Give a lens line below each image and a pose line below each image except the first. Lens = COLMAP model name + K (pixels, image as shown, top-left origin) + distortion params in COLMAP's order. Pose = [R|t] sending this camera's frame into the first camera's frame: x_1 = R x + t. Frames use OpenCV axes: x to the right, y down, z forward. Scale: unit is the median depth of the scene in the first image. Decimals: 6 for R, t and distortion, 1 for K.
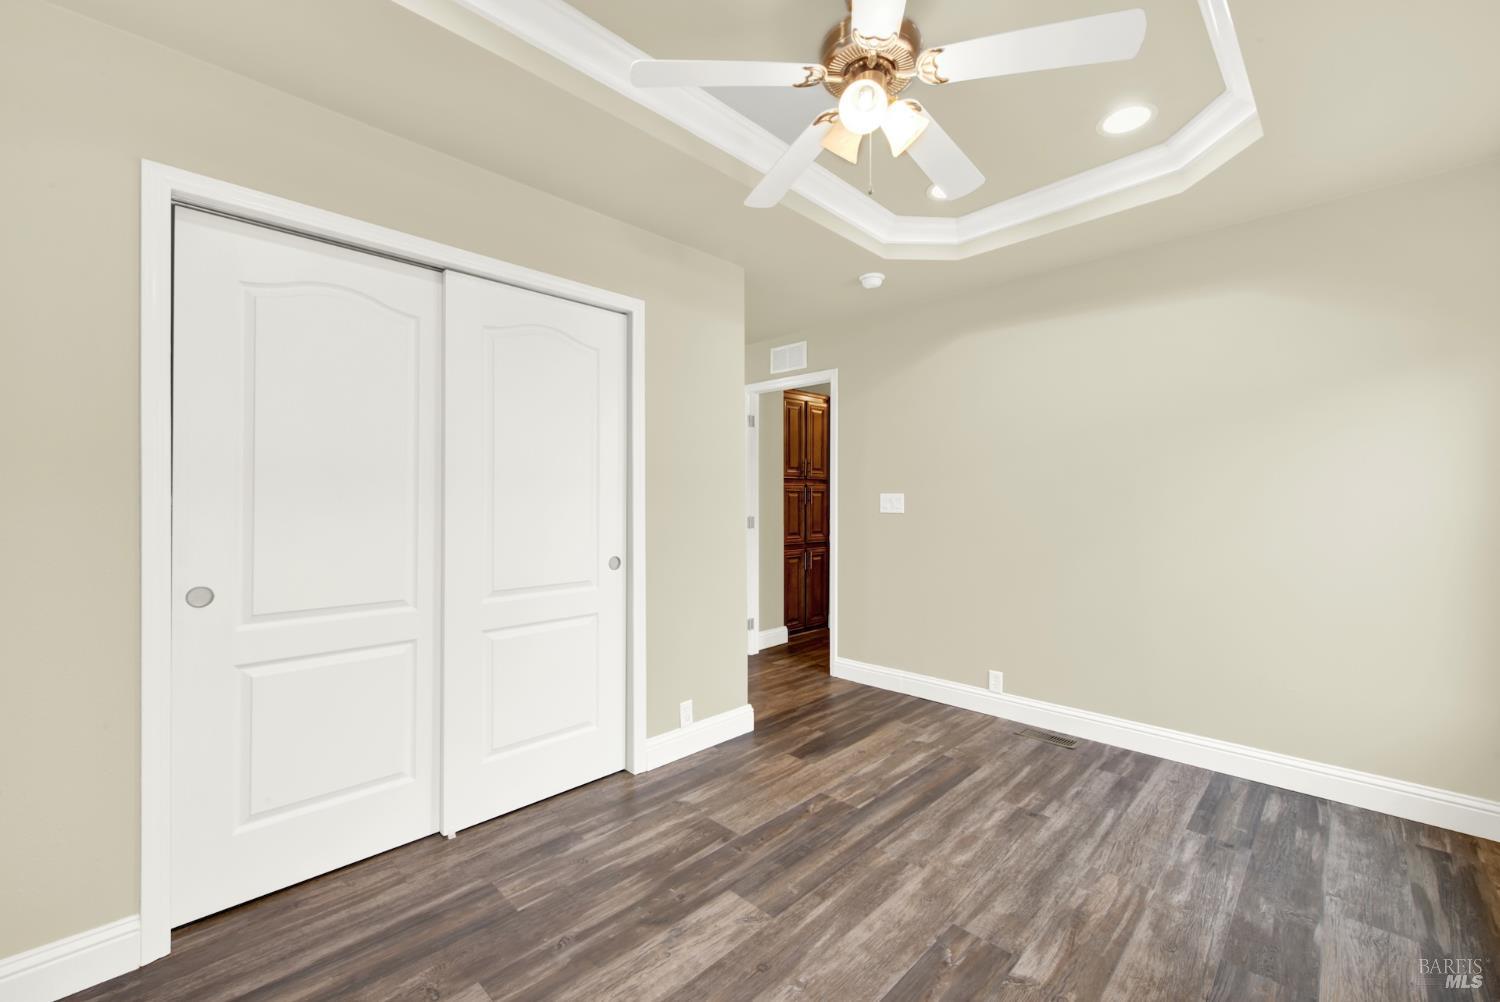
lens RADIAL K [[616.4, 0, 758.2], [0, 616.4, 503.1], [0, 0, 1]] dist [0.005747, -0.003467]
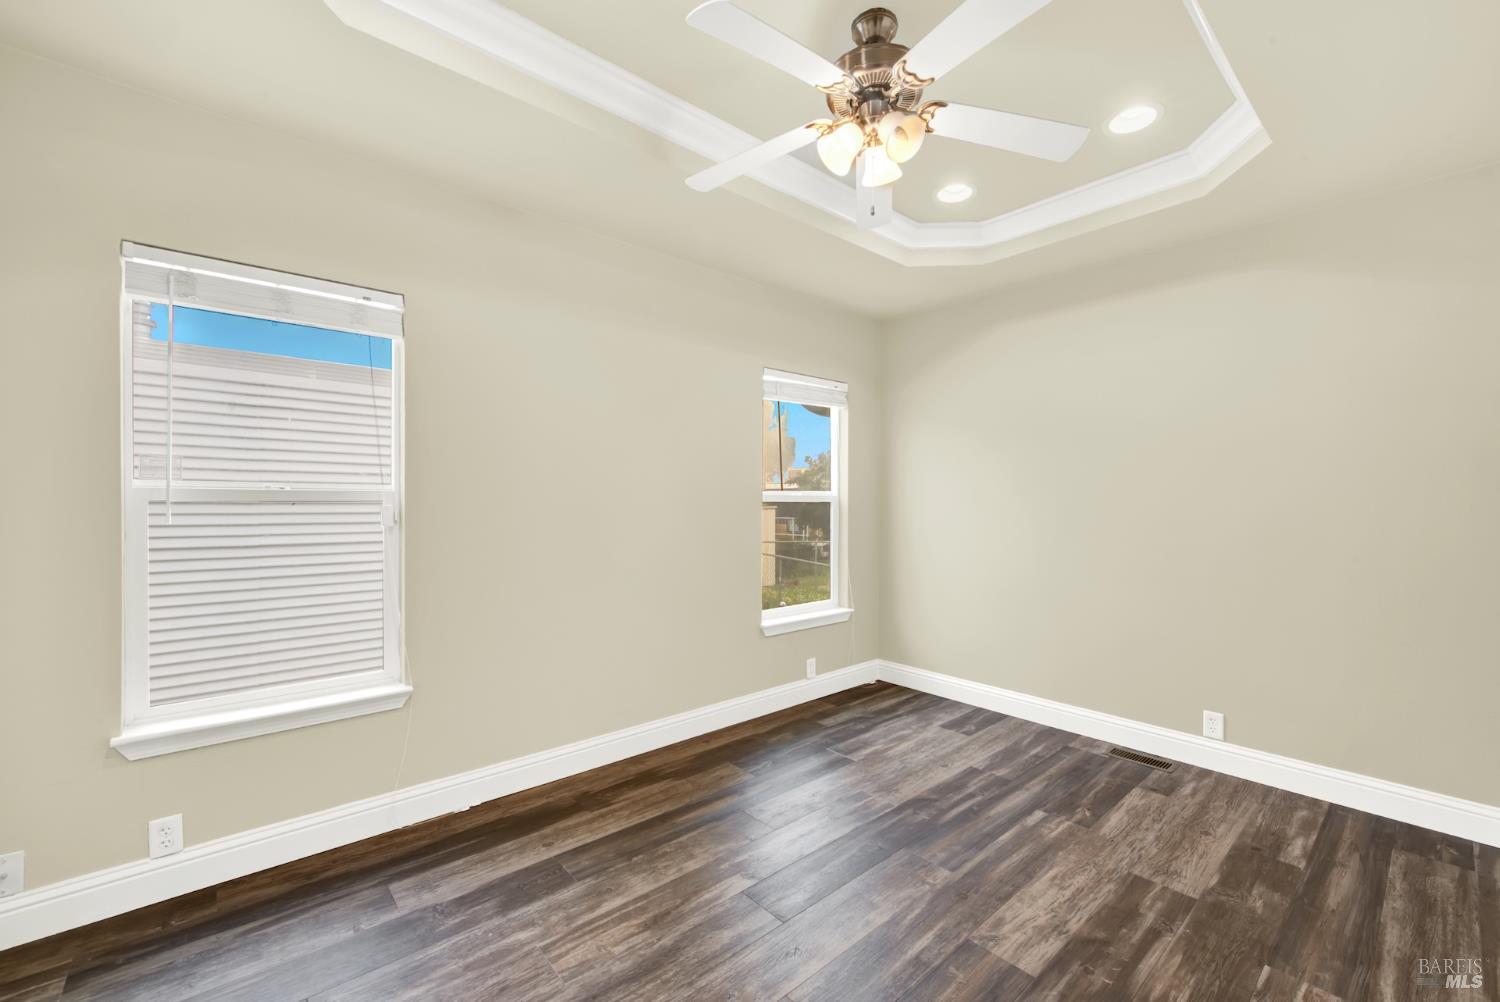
lens RADIAL K [[616.4, 0, 751.0], [0, 616.4, 504.4], [0, 0, 1]] dist [0.005747, -0.003467]
pose [[-0.996534, -0.000708, 0.083182, 0.286441], [-0.000102, 0.999973, 0.007291, -0.010000], [-0.083185, 0.007257, -0.996508, 2.015305]]
